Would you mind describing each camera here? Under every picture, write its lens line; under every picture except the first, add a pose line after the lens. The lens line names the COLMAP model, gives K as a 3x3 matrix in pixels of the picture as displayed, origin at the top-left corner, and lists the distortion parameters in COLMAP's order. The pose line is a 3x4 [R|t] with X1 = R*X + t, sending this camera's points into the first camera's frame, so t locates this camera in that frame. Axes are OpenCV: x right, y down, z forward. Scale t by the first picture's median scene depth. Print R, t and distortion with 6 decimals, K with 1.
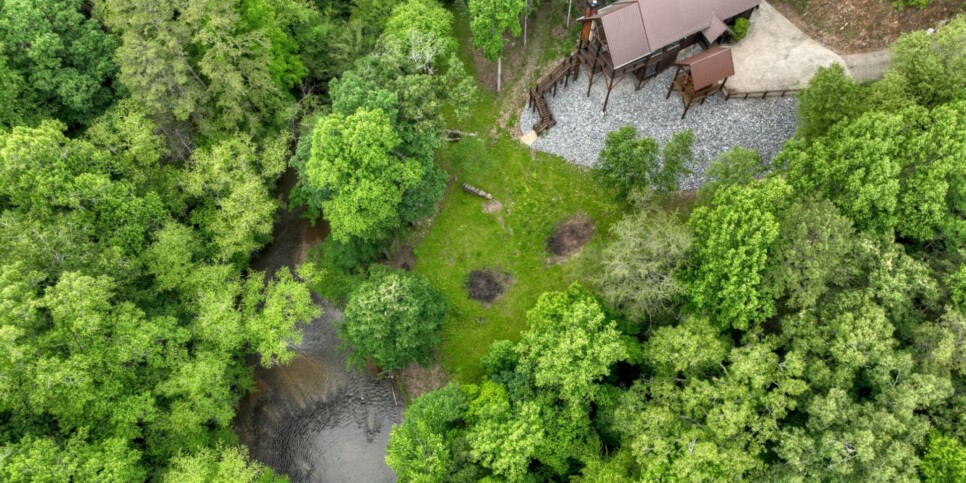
lens RADIAL K [[683.7, 0, 448.6], [0, 683.7, 242.5], [0, 0, 1]] dist [0.012841, 0.003388]
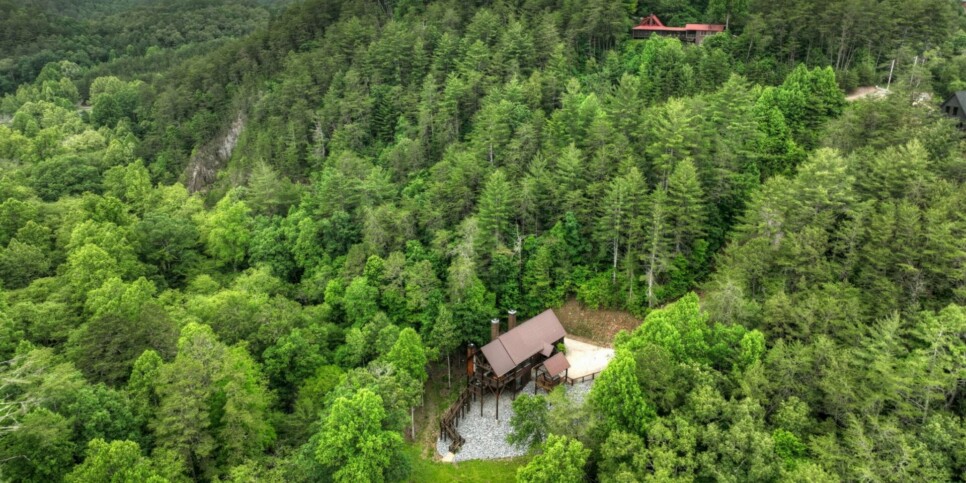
lens RADIAL K [[683.7, 0, 448.6], [0, 683.7, 242.5], [0, 0, 1]] dist [0.012841, 0.003388]
pose [[0.940076, -0.065356, 0.334642, -0.295414], [0.287408, 0.679940, -0.674594, 0.454831], [-0.183448, 0.730349, 0.657980, -0.154852]]
